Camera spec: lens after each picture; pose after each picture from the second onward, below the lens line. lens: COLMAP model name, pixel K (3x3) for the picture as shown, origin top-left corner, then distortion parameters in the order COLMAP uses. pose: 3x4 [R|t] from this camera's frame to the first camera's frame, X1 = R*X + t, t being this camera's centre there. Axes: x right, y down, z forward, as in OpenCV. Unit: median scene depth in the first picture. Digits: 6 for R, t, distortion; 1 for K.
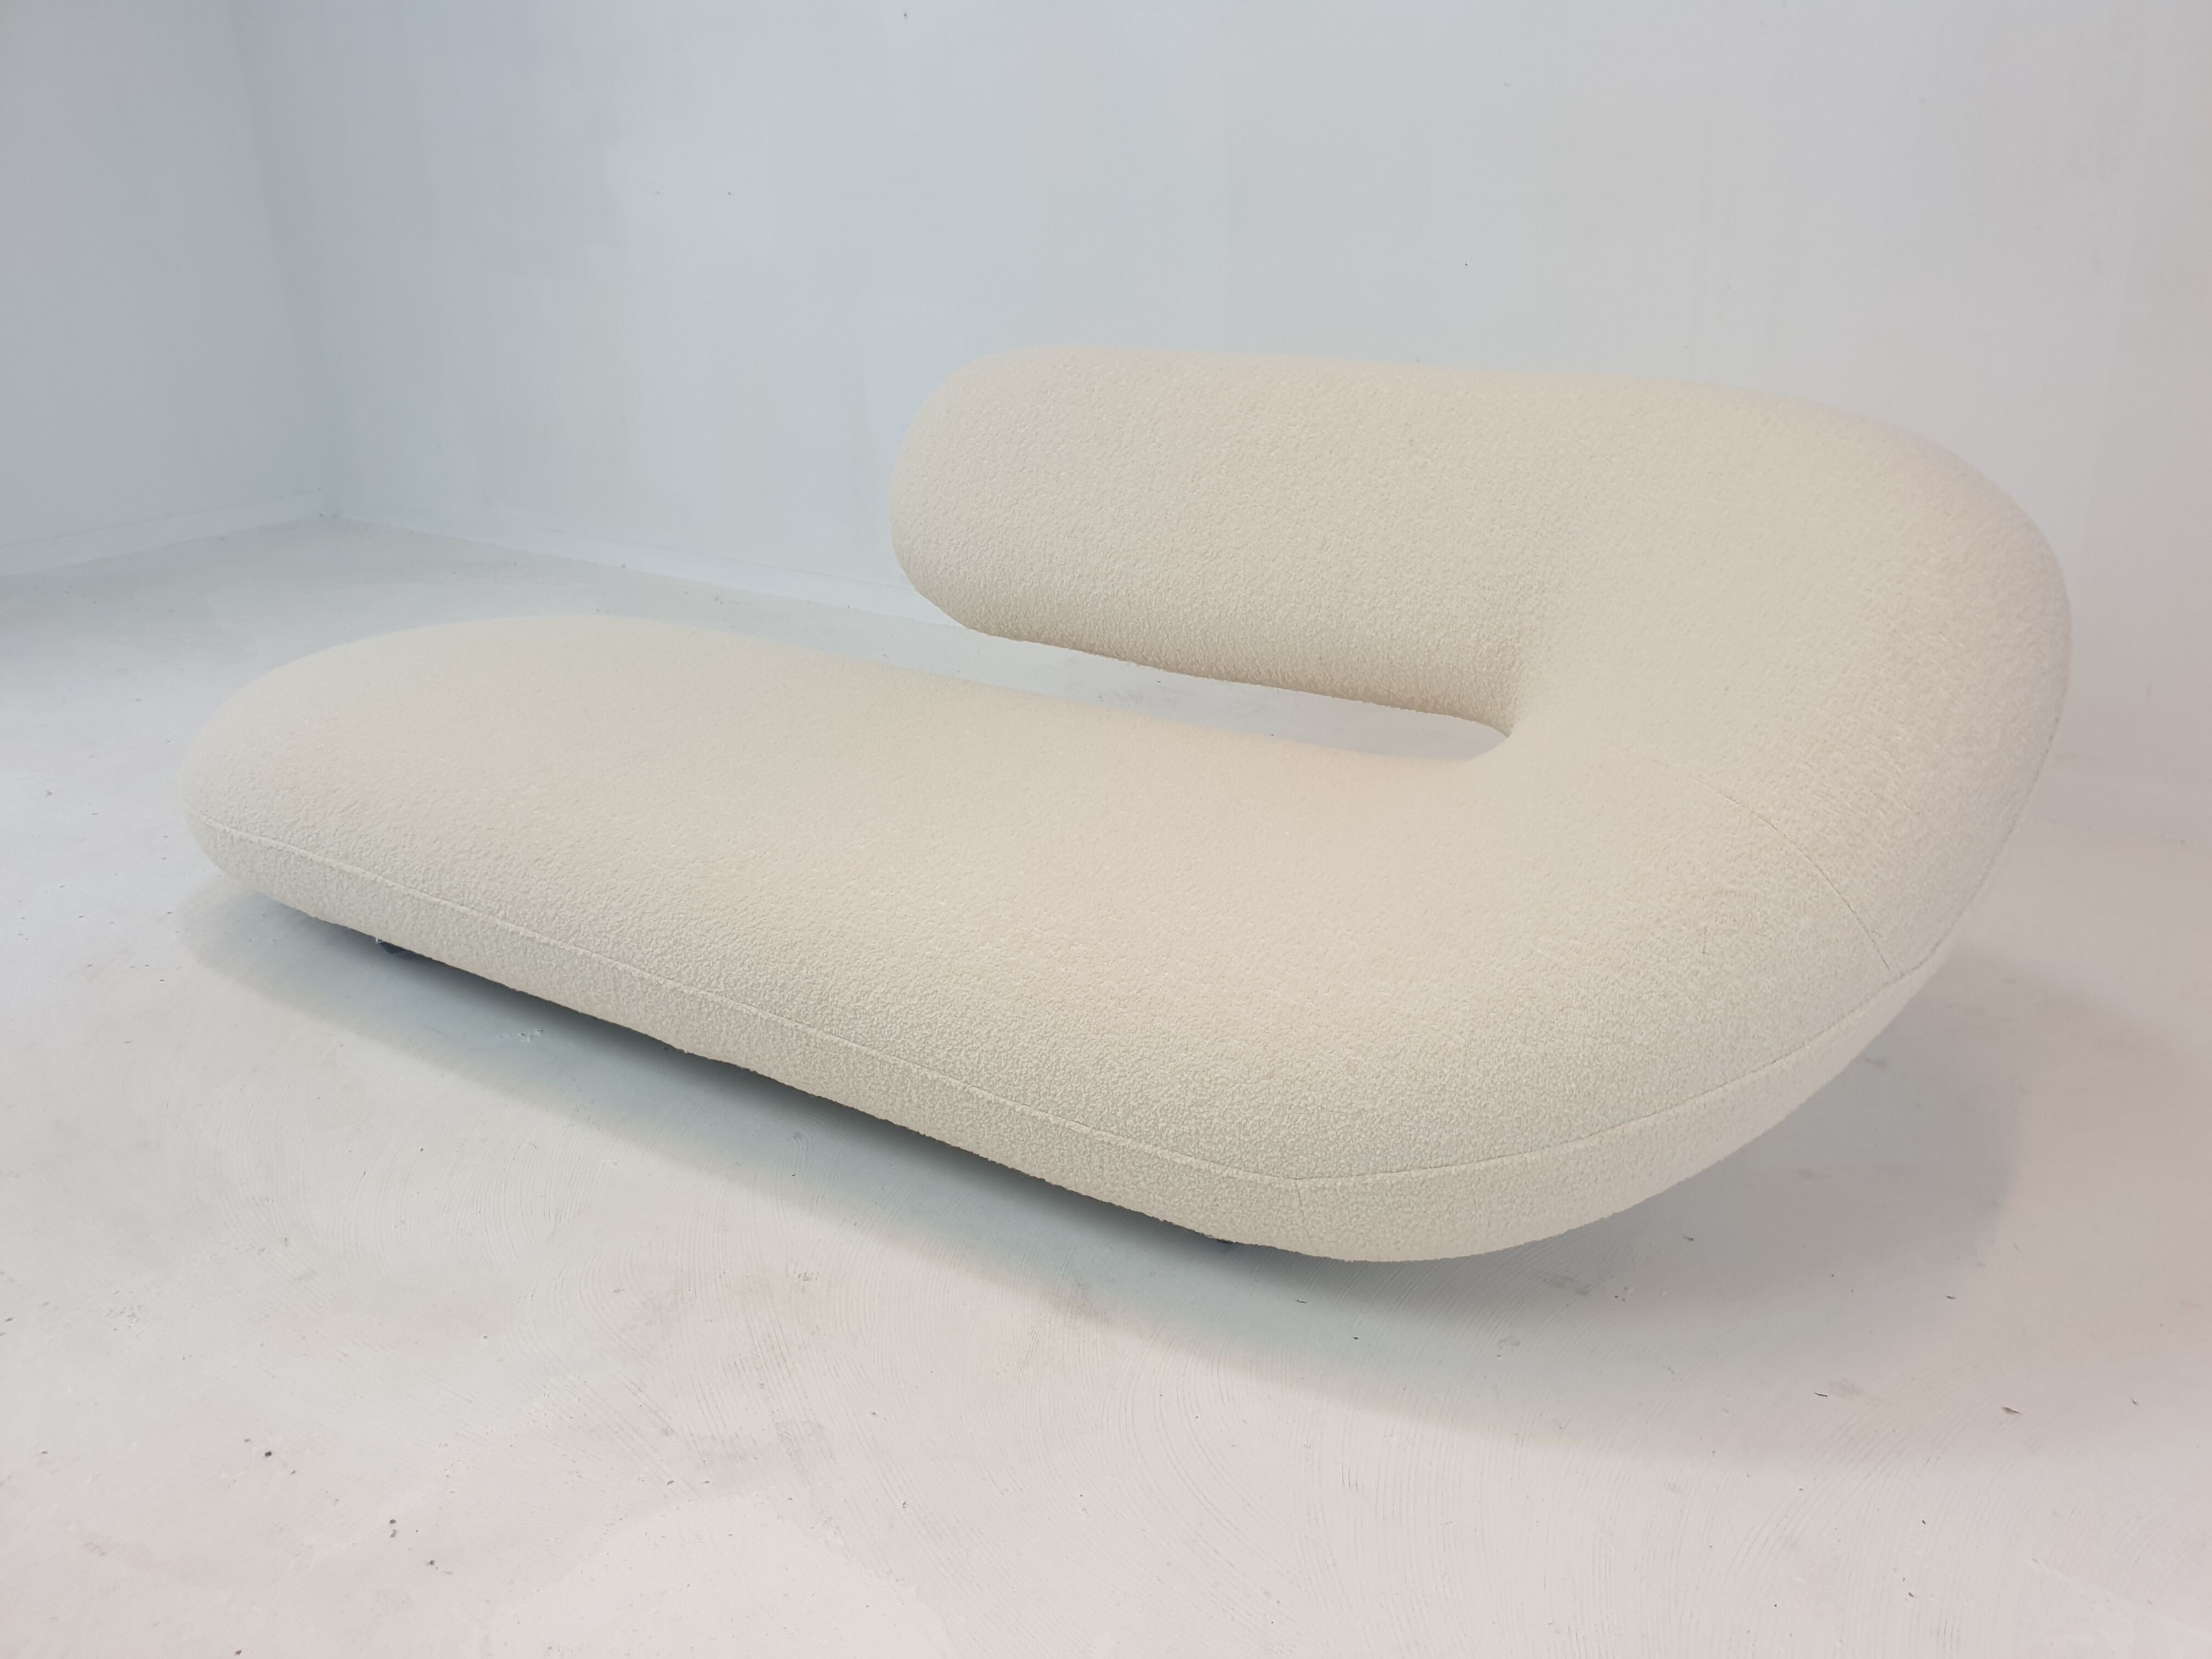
lens RADIAL K [[1694.7, 0, 1106.0], [0, 1694.7, 829.5], [0, 0, 1]] dist [0.091152, -0.203169]
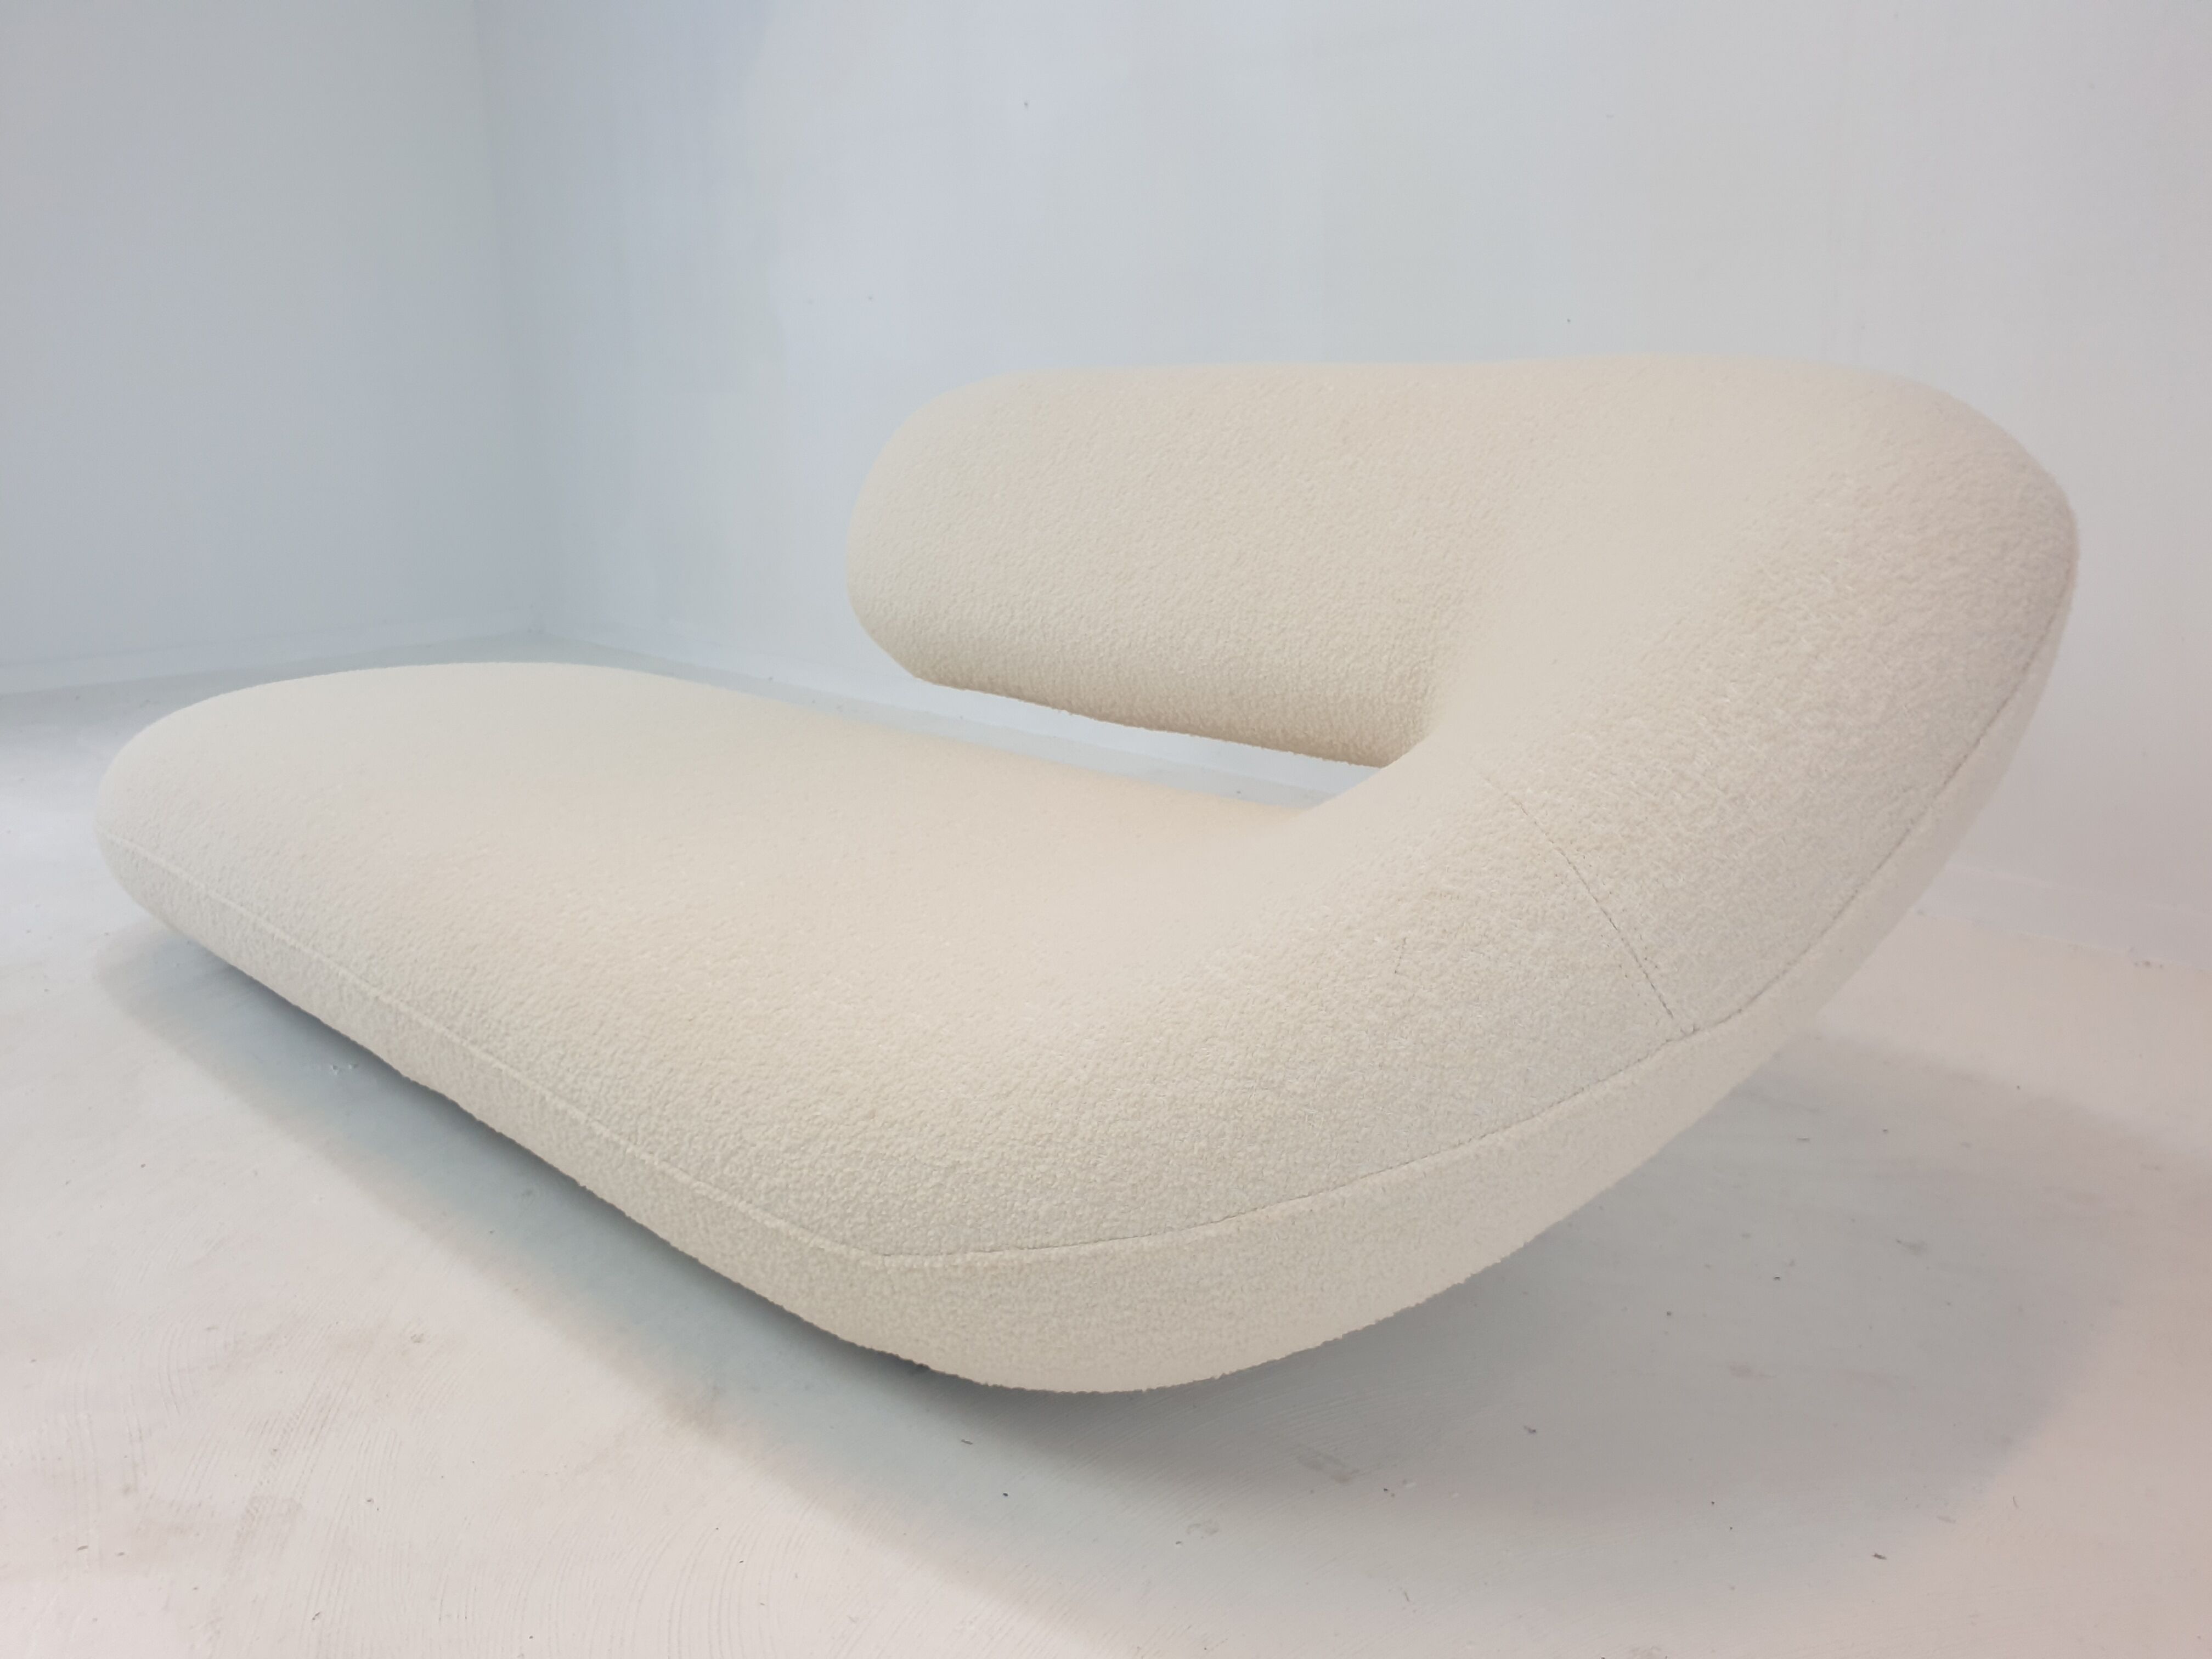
lens RADIAL K [[1704.5, 0, 1107.2], [0, 1704.5, 840.1], [0, 0, 1]] dist [0.109047, -0.217313]
pose [[0.978149, 0.054127, -0.200736, 0.326608], [-0.077169, 0.991064, -0.108796, 0.091657], [0.193053, 0.121909, 0.973585, 0.240029]]
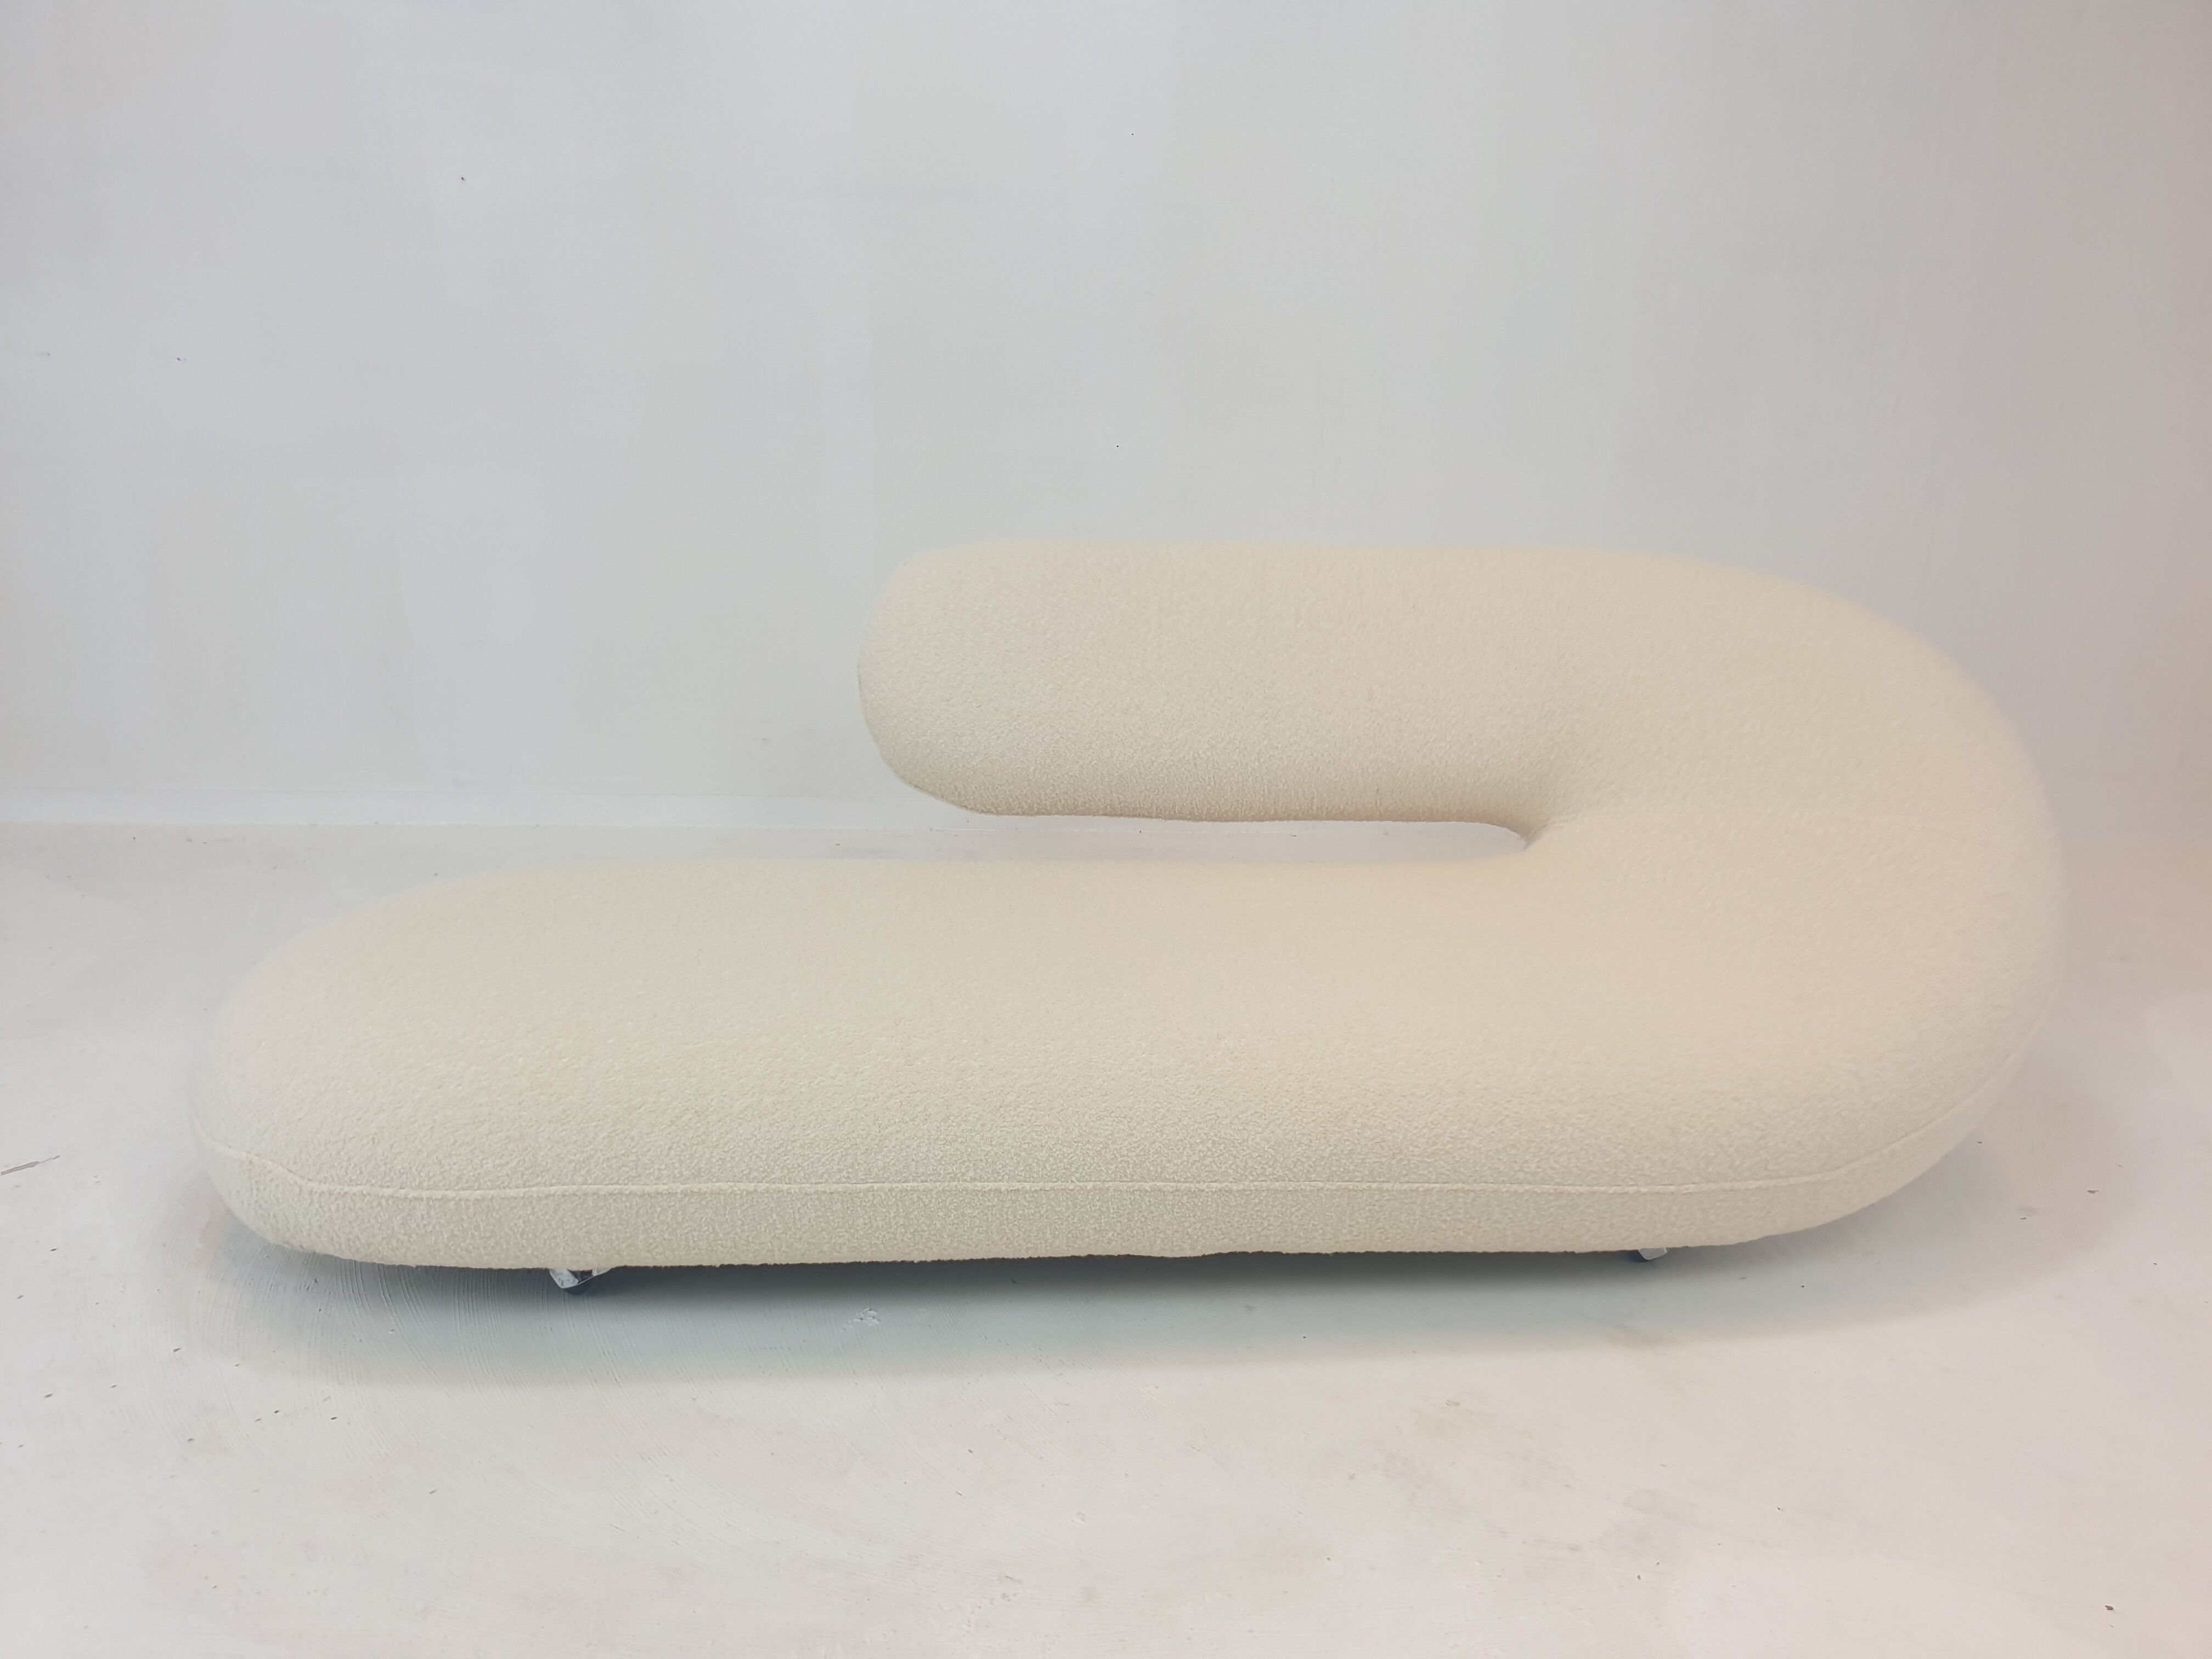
lens RADIAL K [[1711.7, 0, 1074.0], [0, 1711.7, 840.0], [0, 0, 1]] dist [0.107592, -0.251992]
pose [[0.786016, -0.158543, 0.597531, -1.042065], [0.191861, 0.981389, 0.008012, -0.159038], [-0.587681, 0.108345, 0.801806, 0.225646]]
